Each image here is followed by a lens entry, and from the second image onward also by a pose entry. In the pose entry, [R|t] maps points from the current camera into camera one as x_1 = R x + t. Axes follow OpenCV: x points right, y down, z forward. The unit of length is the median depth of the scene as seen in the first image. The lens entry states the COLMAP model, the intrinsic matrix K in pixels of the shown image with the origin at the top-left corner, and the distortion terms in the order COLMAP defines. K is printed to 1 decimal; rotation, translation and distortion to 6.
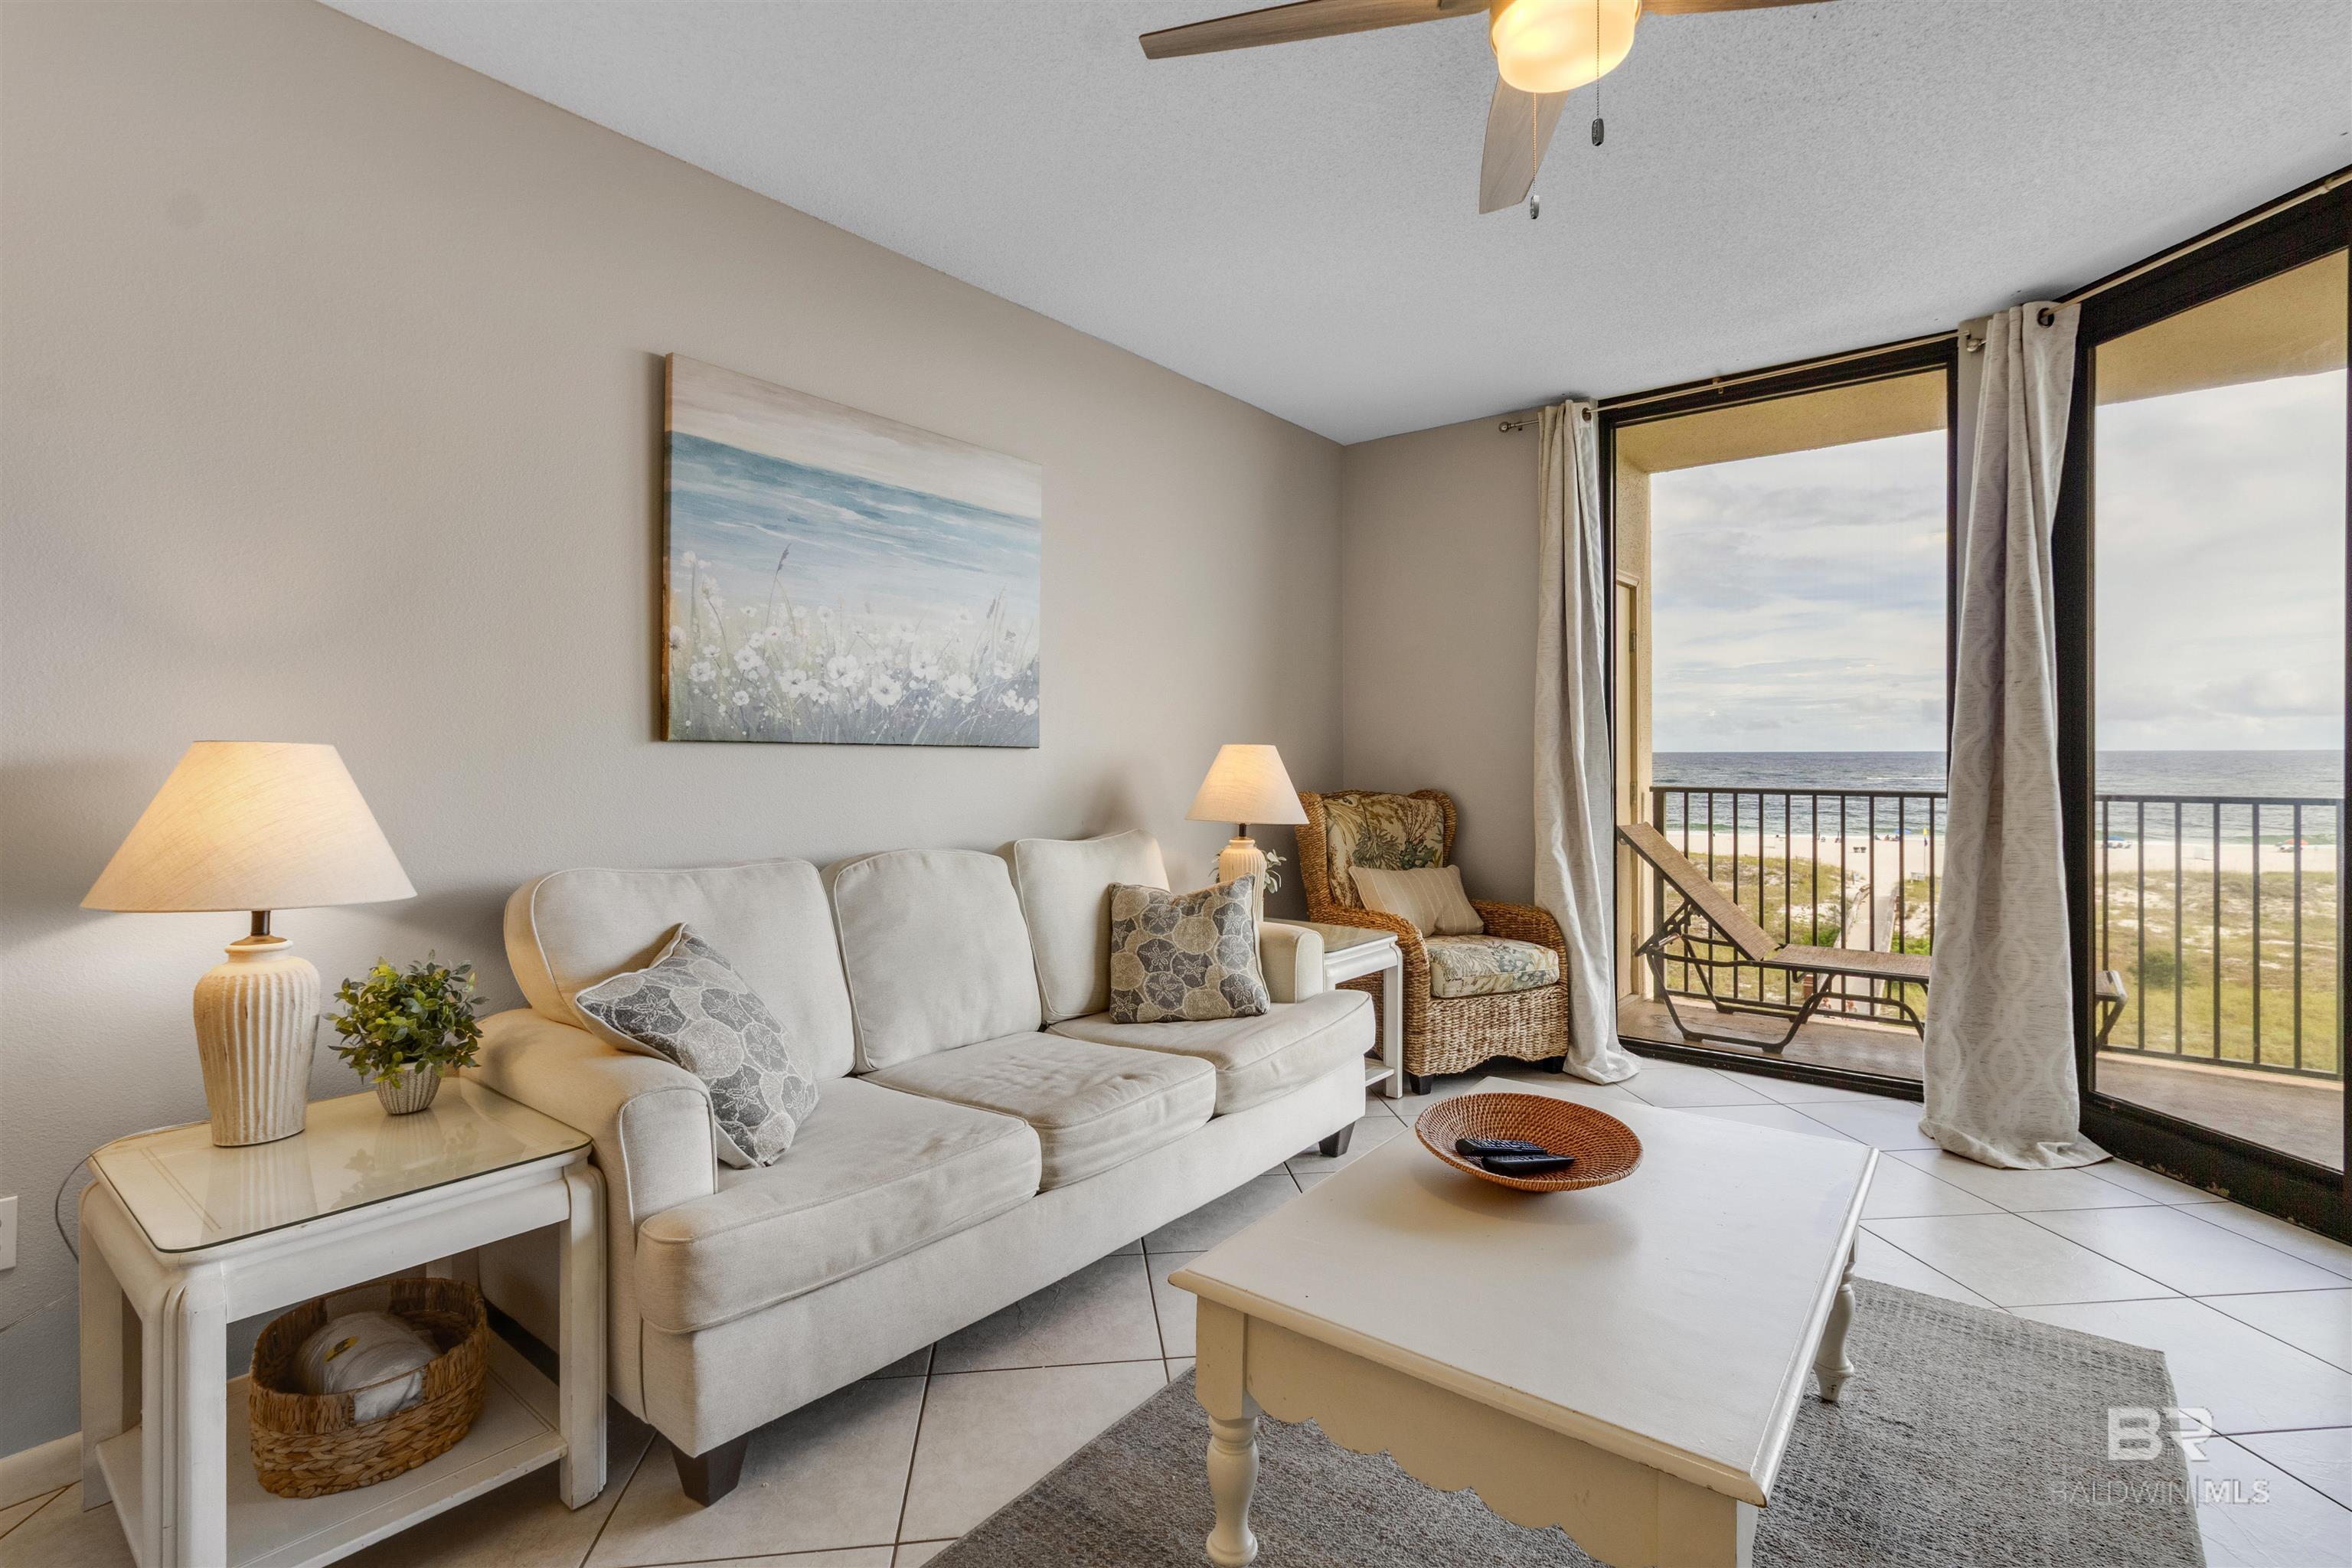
lens RADIAL K [[1113.7, 0, 1187.7], [0, 1113.7, 761.1], [0, 0, 1]] dist [0.011861, 0.000301]
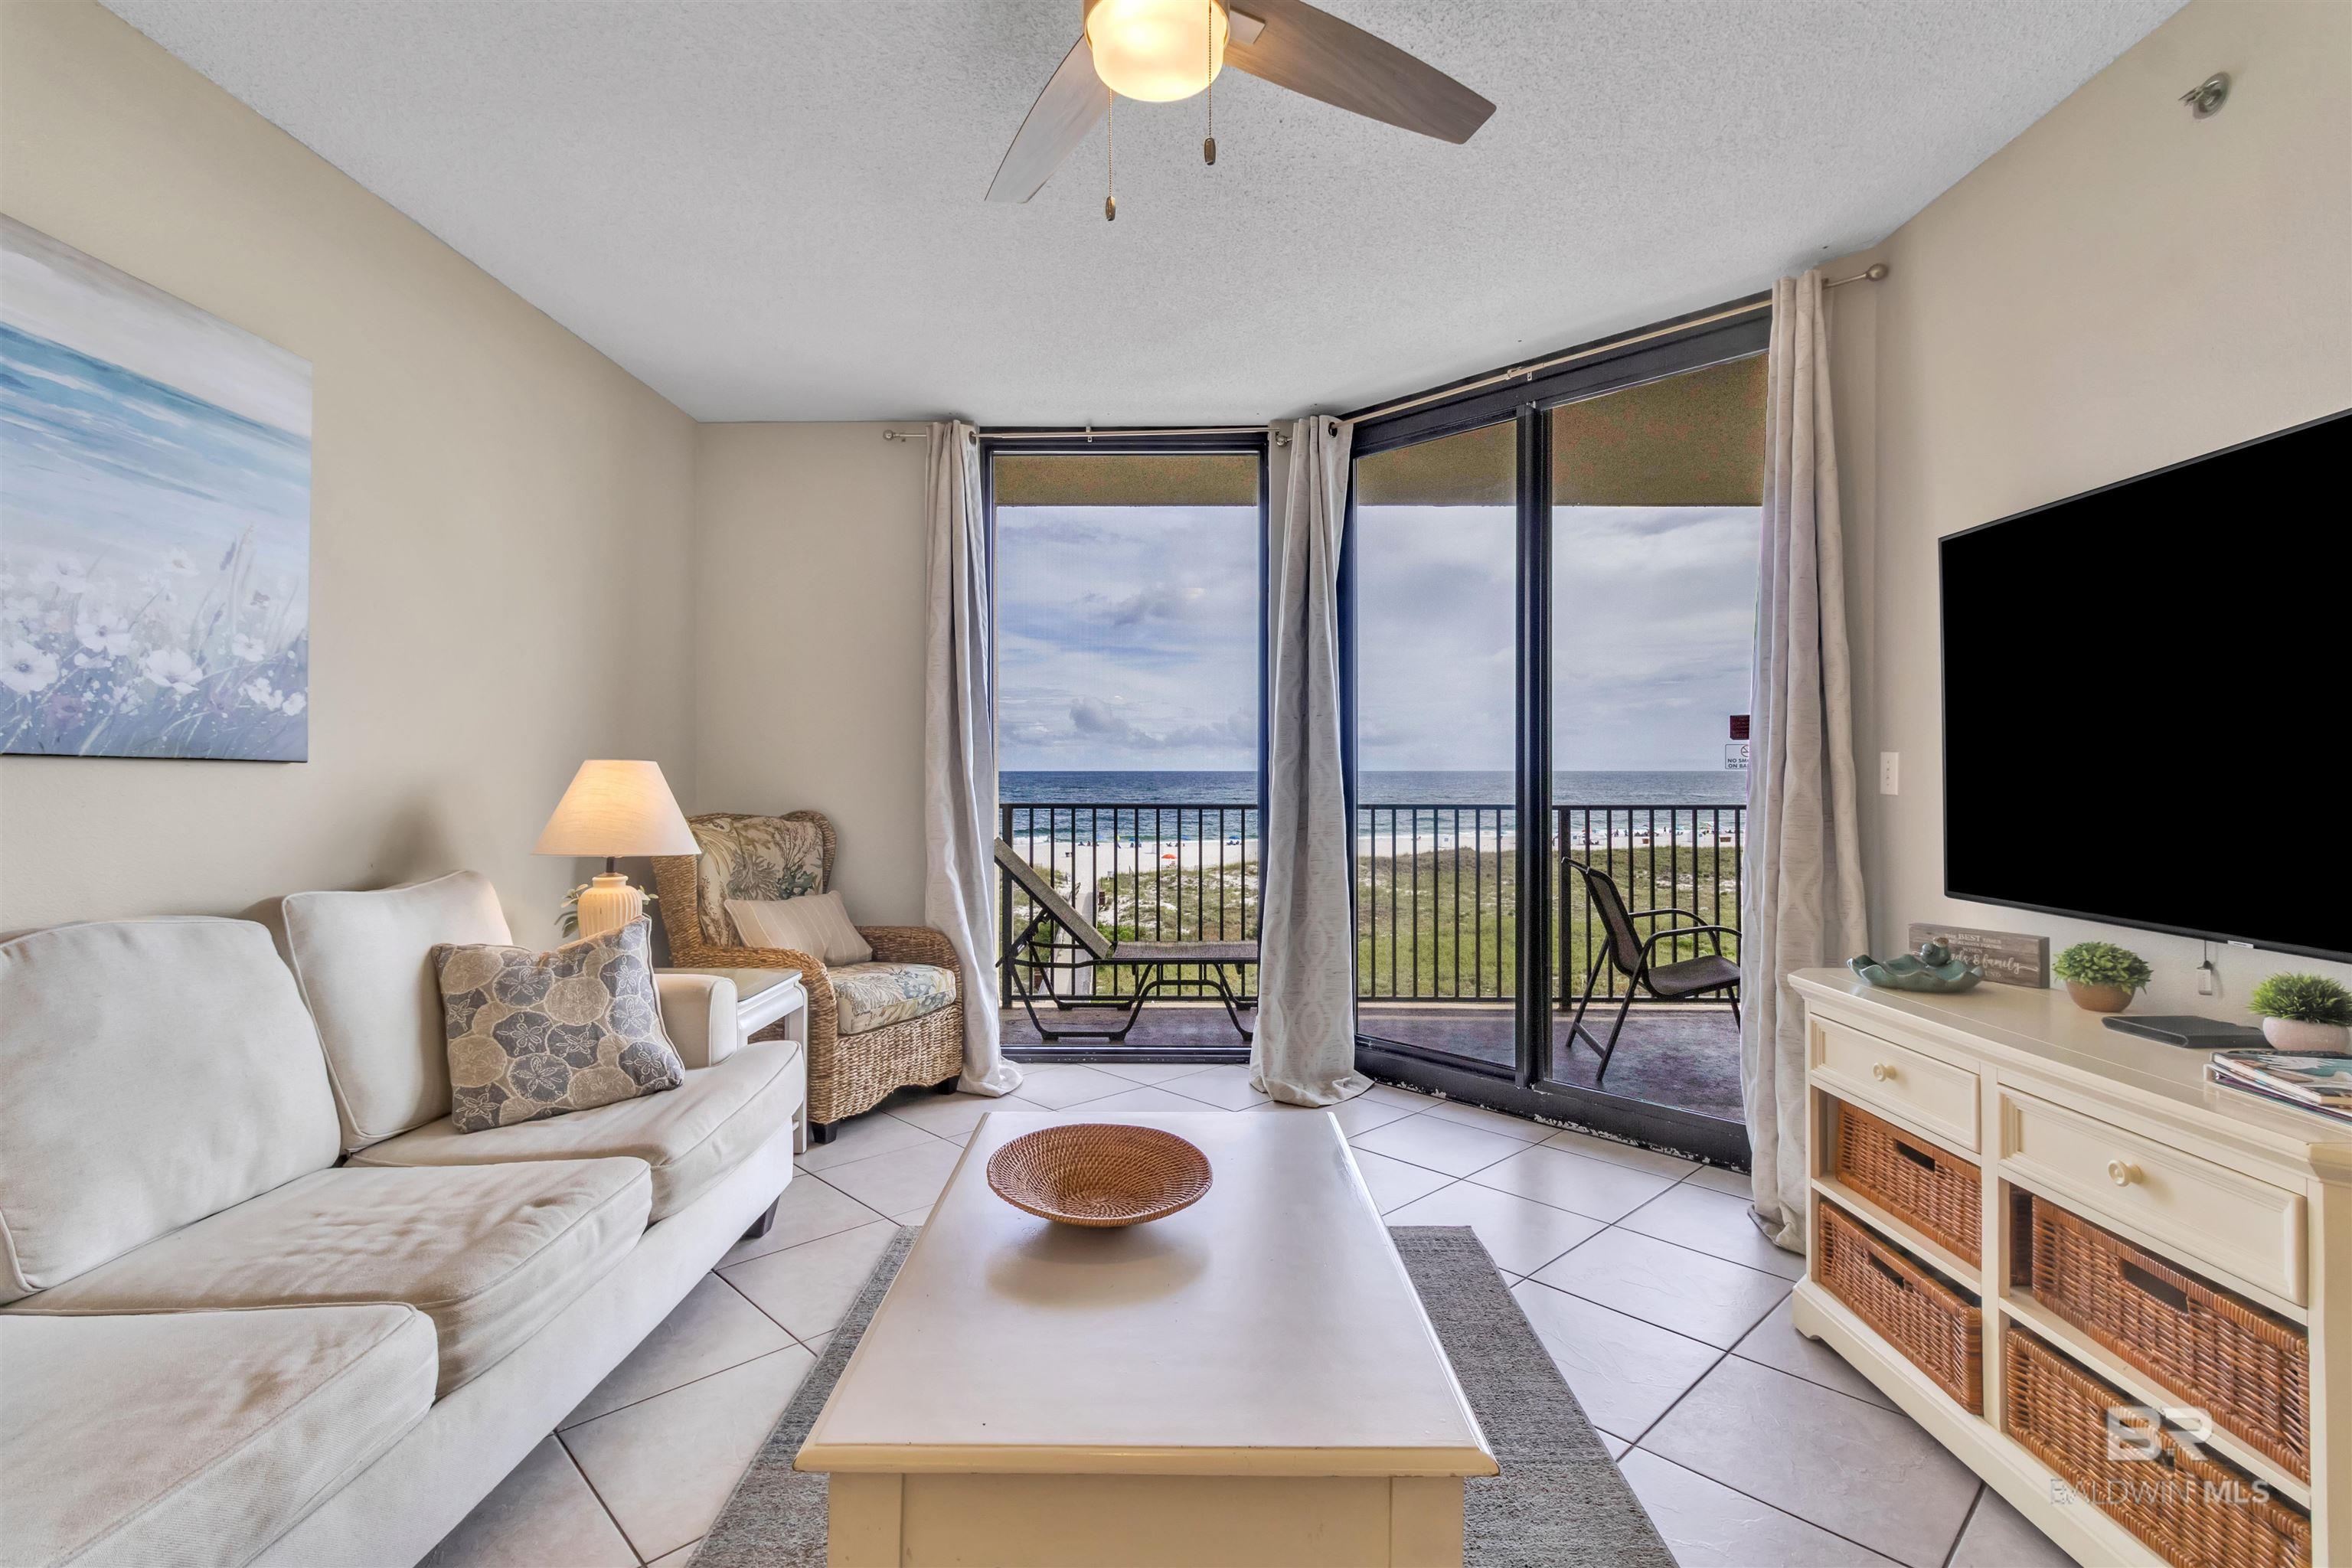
lens RADIAL K [[1099.7, 0, 1184.5], [0, 1099.7, 773.9], [0, 0, 1]] dist [0.008371, -0.000174]
pose [[0.795205, 0.001126, 0.606340, -0.121702], [0.002180, 0.999987, -0.004717, -0.000012], [-0.606337, 0.005073, 0.795192, 0.113521]]
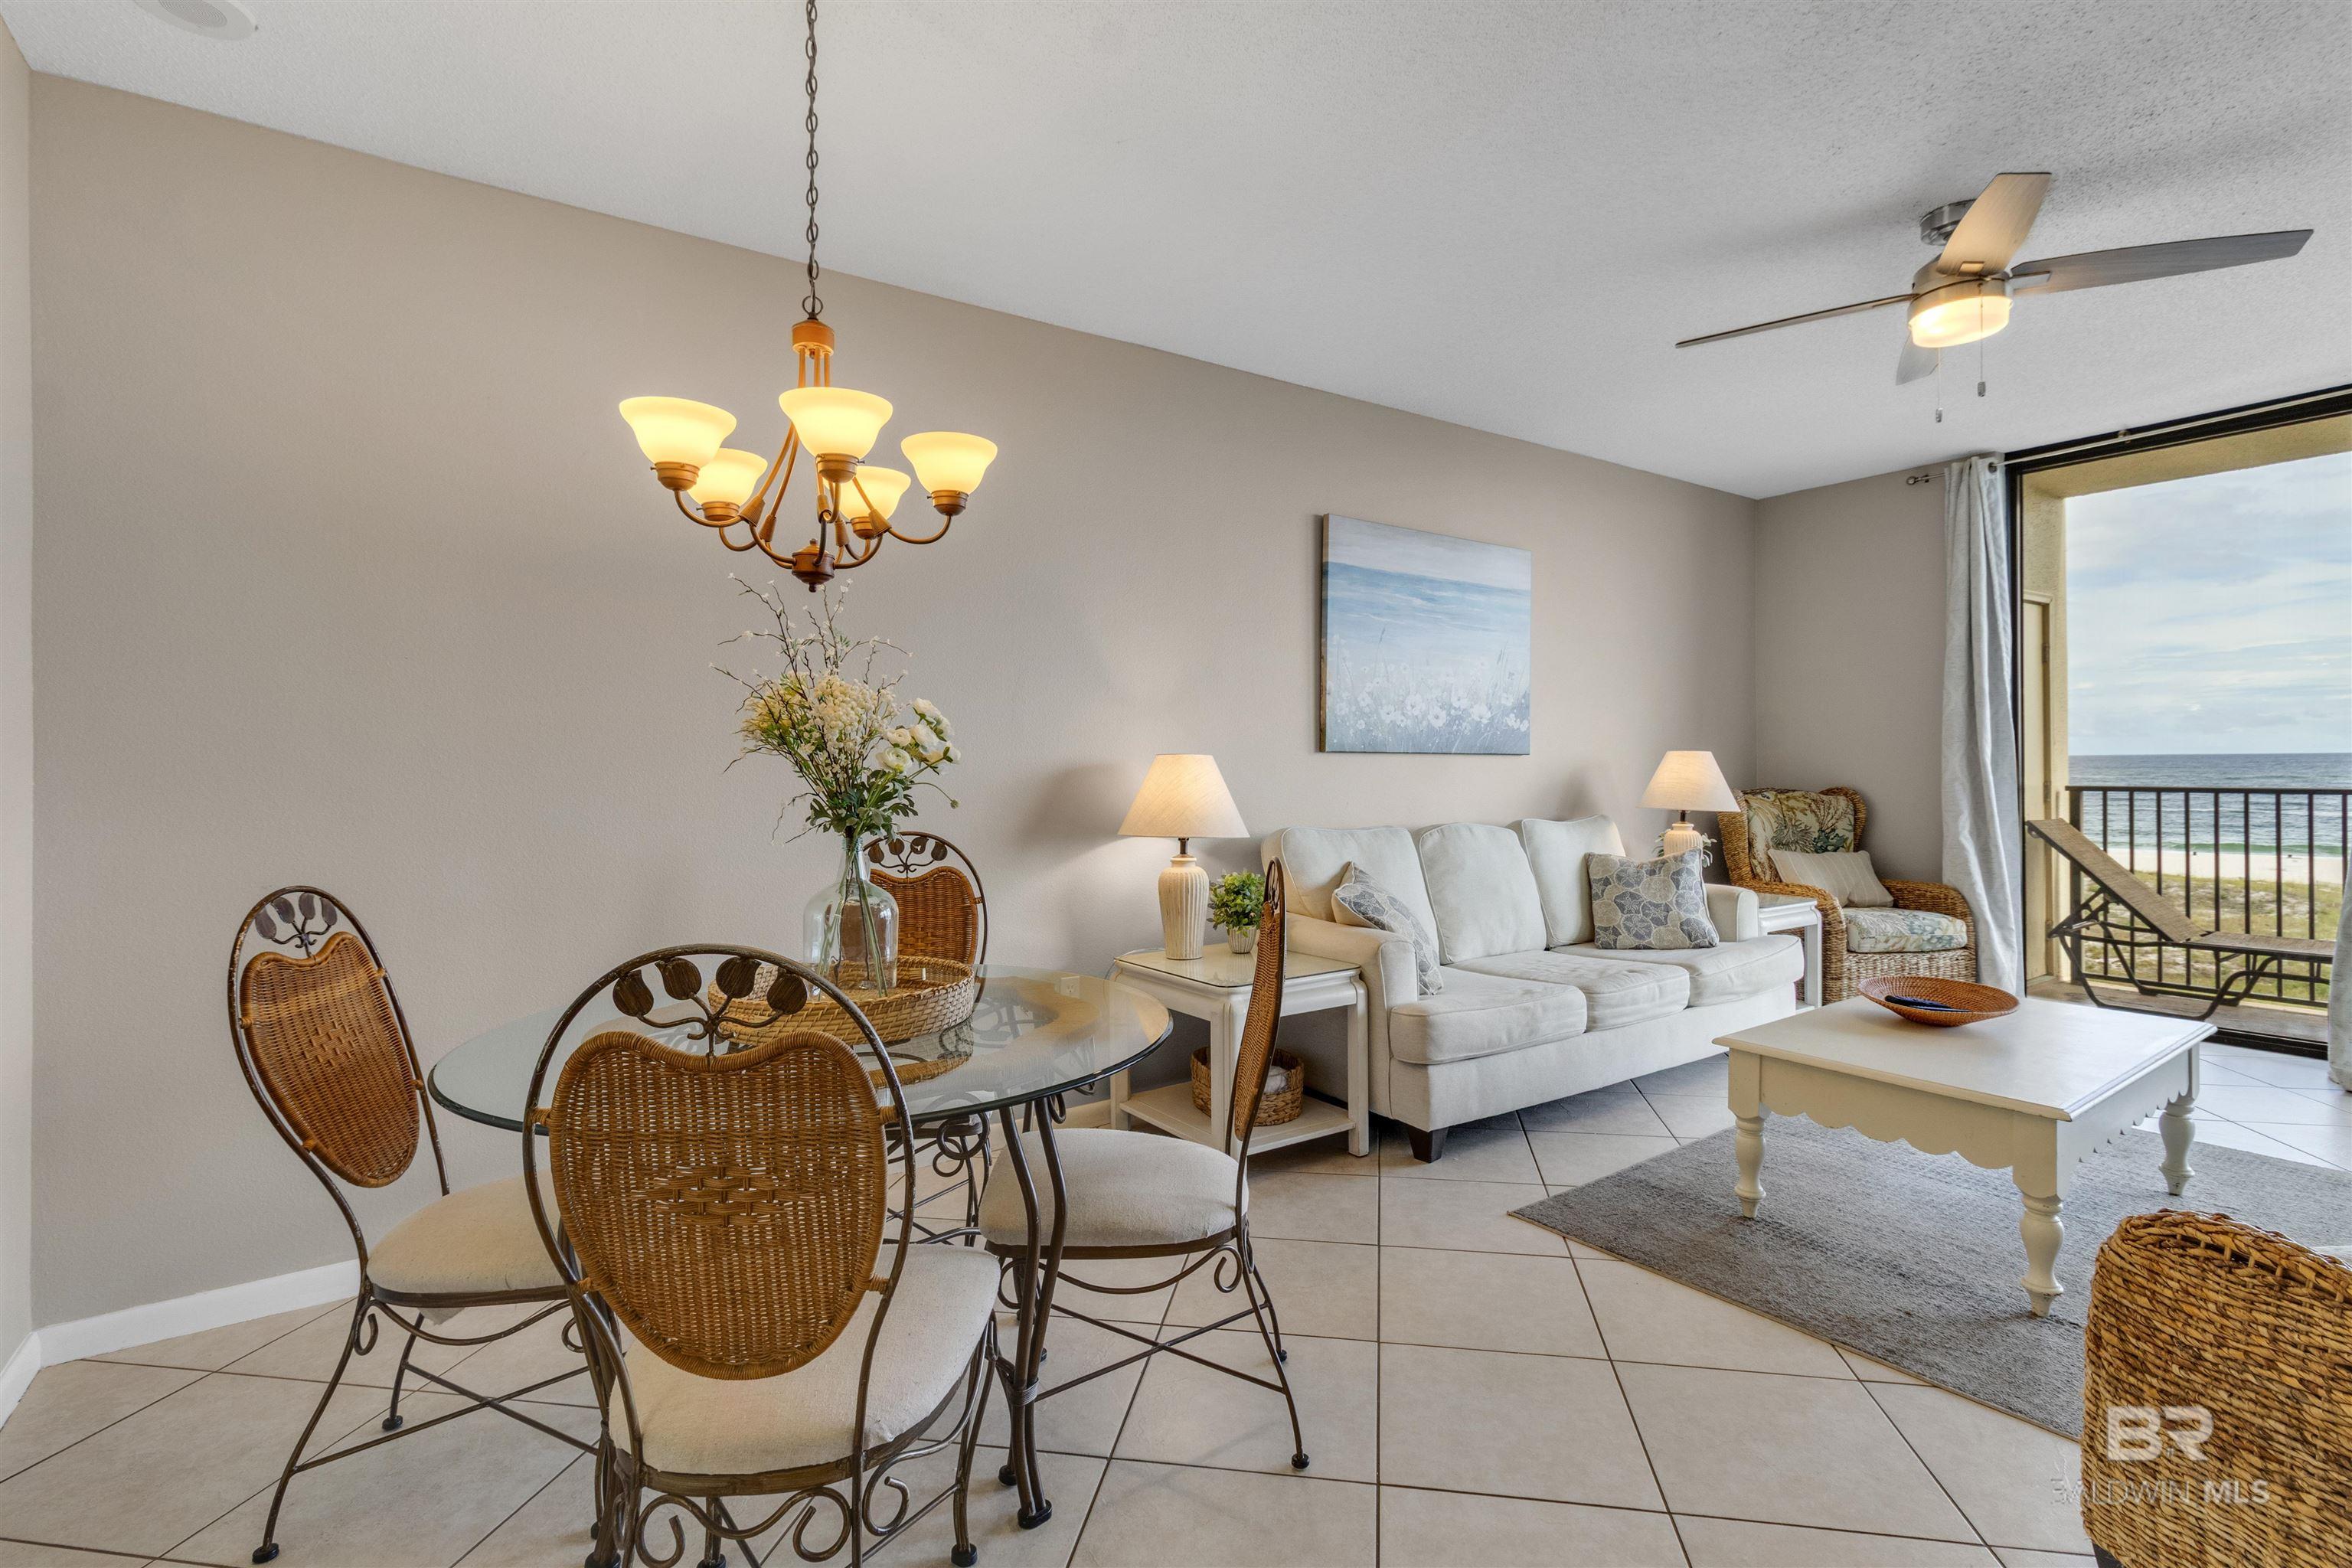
lens RADIAL K [[1118.6, 0, 1203.3], [0, 1118.6, 767.2], [0, 0, 1]] dist [0.018551, 0.000459]
pose [[0.960961, -0.004273, -0.276650, -0.144559], [0.003926, 0.999991, -0.001808, 0.004943], [0.276655, 0.000651, 0.960969, -0.476348]]
